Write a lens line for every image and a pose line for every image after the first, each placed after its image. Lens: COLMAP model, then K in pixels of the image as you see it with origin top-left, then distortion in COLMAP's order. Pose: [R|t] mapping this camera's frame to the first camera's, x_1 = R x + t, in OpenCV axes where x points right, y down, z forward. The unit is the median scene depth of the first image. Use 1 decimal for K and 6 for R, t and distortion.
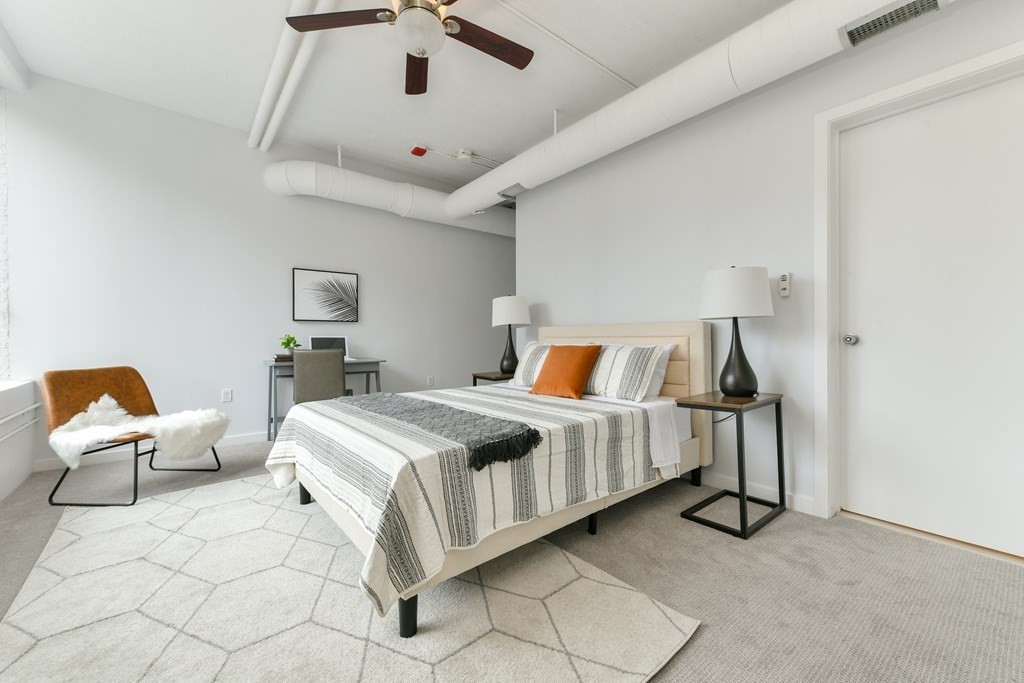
lens RADIAL K [[407.4, 0, 515.2], [0, 407.4, 335.4], [0, 0, 1]] dist [0.006722, -0.000945]
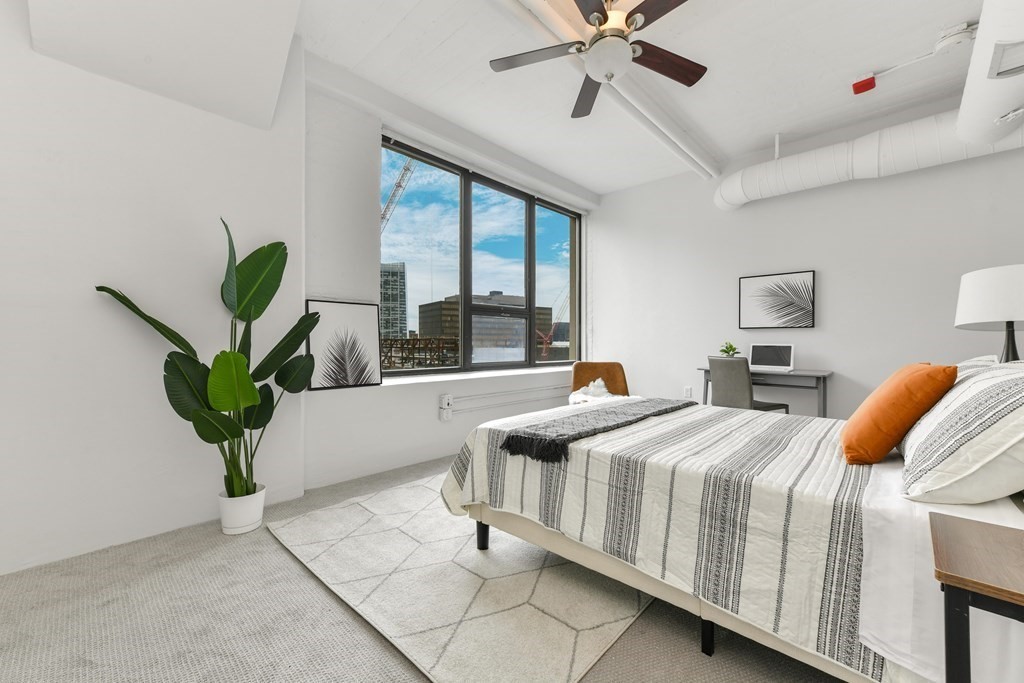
lens RADIAL K [[407.4, 0, 520.4], [0, 407.4, 342.3], [0, 0, 1]] dist [0.006722, -0.000945]
pose [[0.130112, 0.001089, -0.991499, 0.574272], [-0.005359, 0.999986, 0.000395, 0.000612], [0.991485, 0.005262, 0.130116, 0.453959]]
